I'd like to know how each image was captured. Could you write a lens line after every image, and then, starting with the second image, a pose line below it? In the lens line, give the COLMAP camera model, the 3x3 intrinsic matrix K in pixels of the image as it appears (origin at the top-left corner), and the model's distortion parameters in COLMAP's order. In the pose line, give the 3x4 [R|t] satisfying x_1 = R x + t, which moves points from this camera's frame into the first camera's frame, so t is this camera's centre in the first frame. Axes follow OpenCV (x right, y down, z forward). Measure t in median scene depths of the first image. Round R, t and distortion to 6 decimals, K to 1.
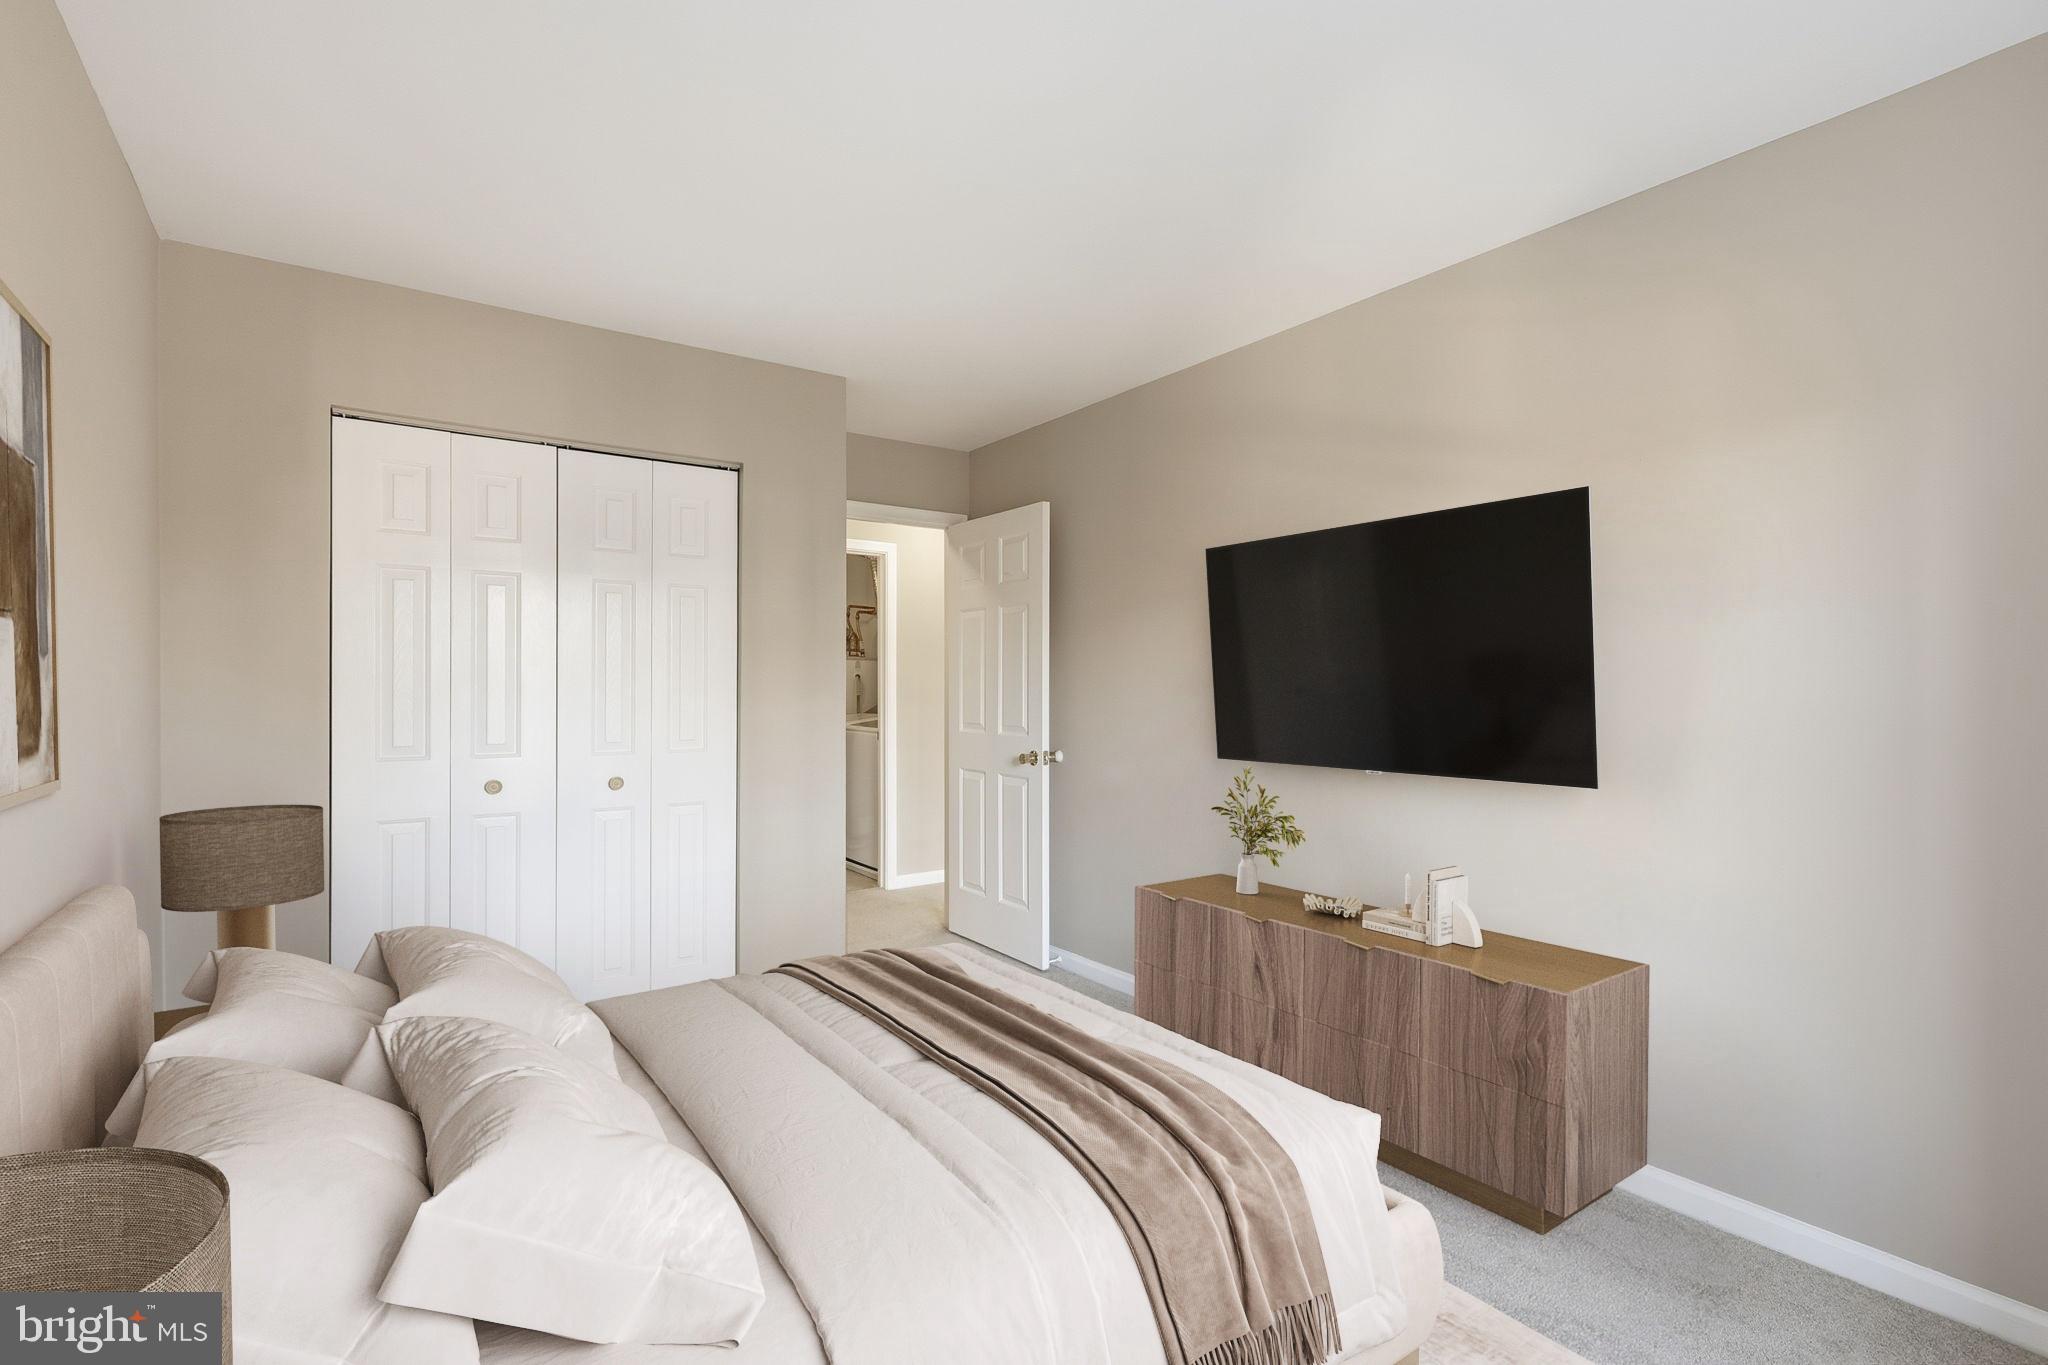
lens RADIAL K [[954.8, 0, 1027.3], [0, 954.8, 676.2], [0, 0, 1]] dist [0.012561, 0.000029]
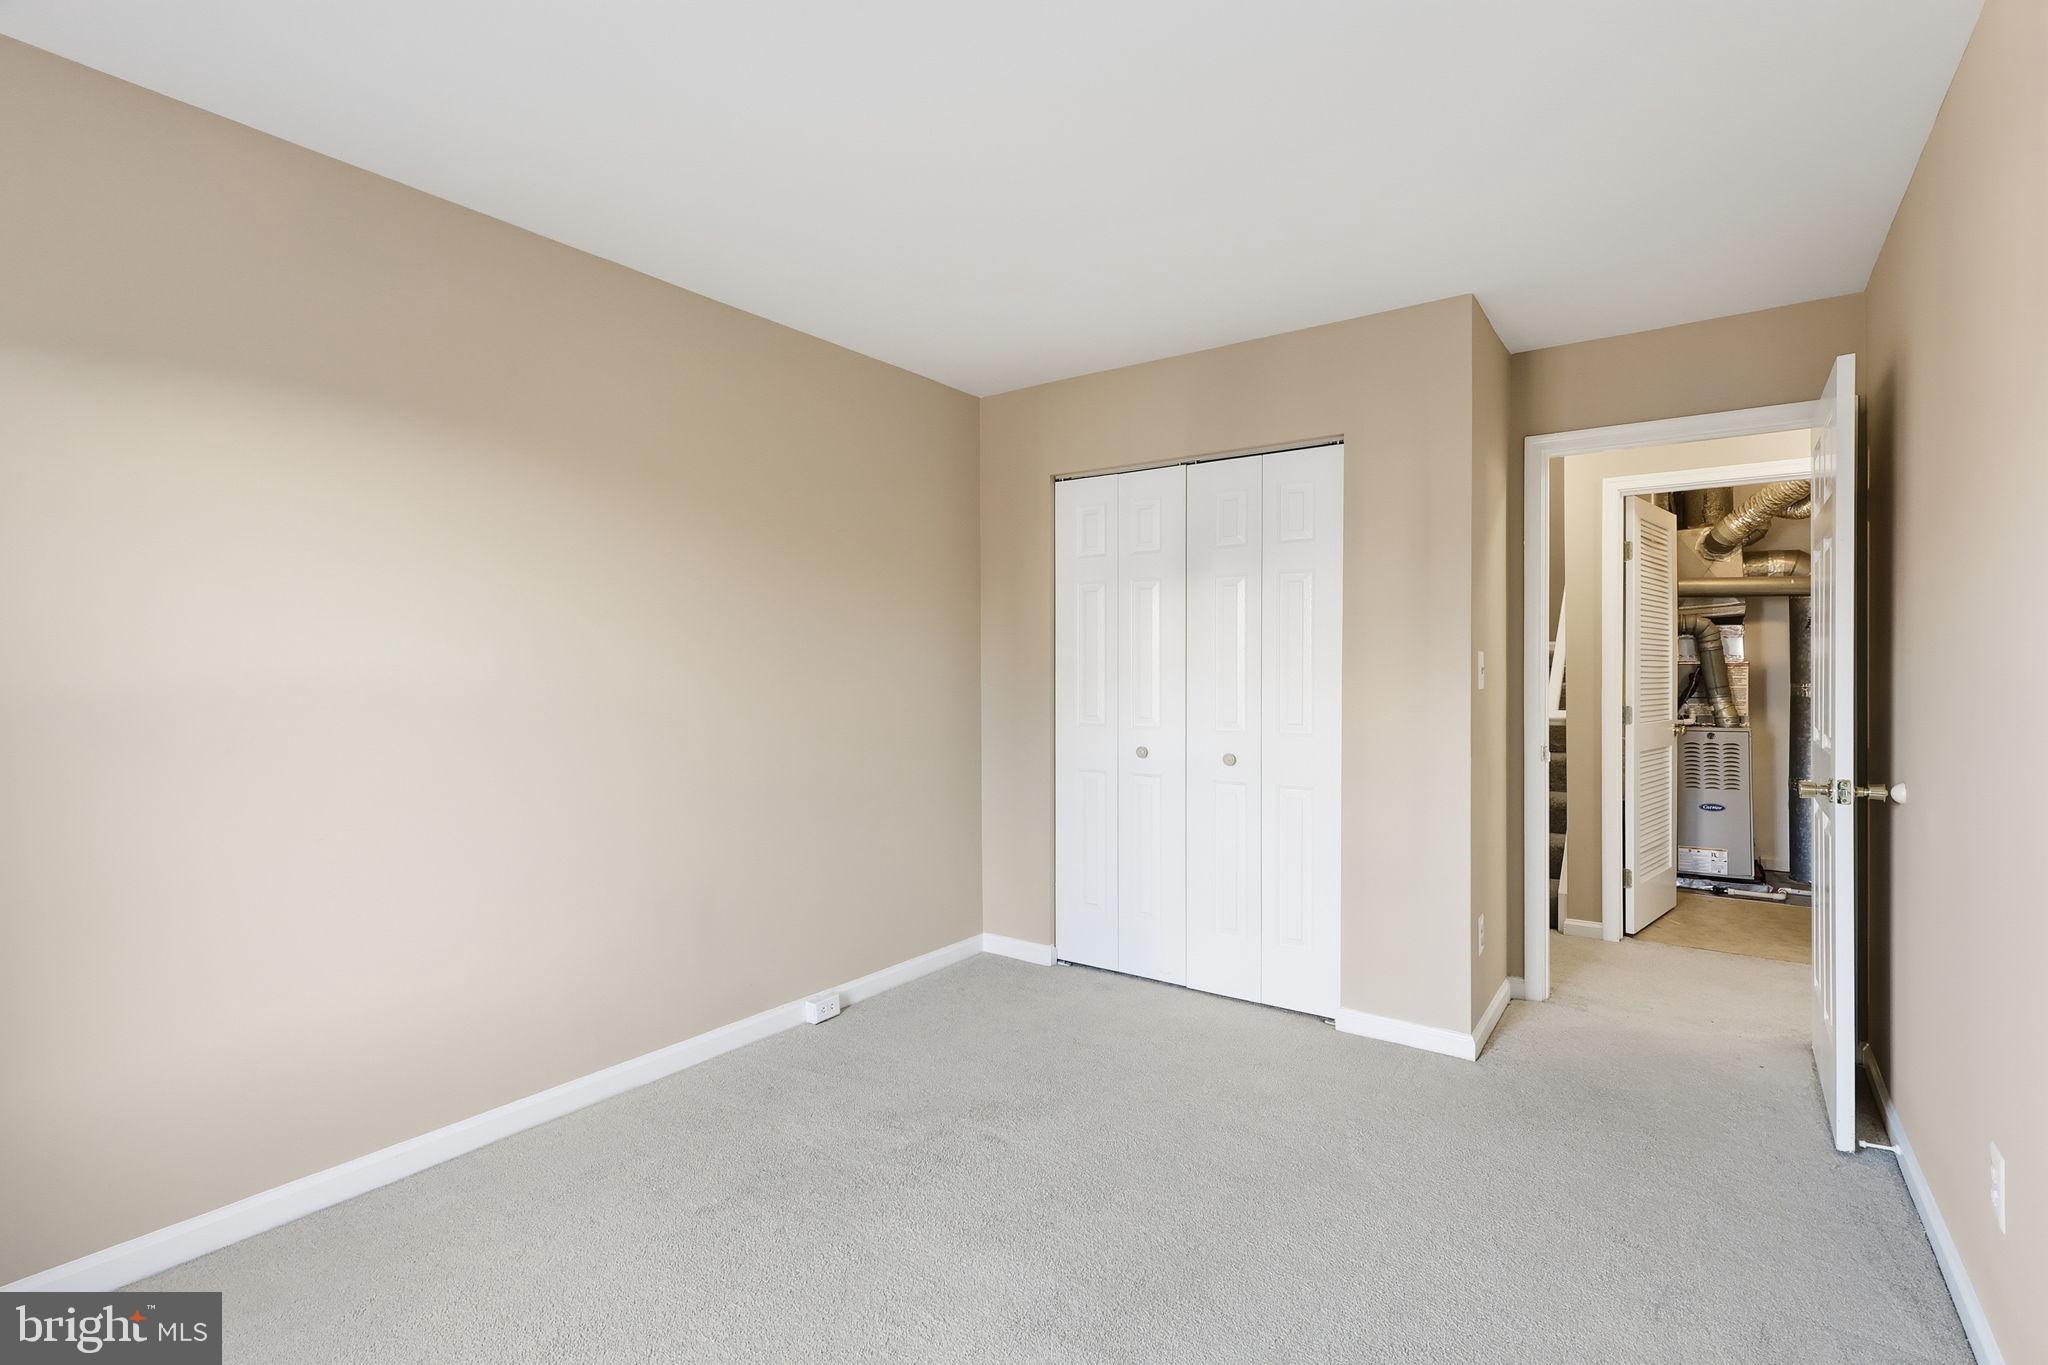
lens RADIAL K [[954.8, 0, 1027.3], [0, 954.8, 676.2], [0, 0, 1]] dist [0.012561, 0.000029]
pose [[0.334228, 0.003606, -0.942485, 0.542766], [0.012433, 0.999889, 0.008235, 0.004600], [0.942410, -0.014470, 0.334146, 0.434089]]
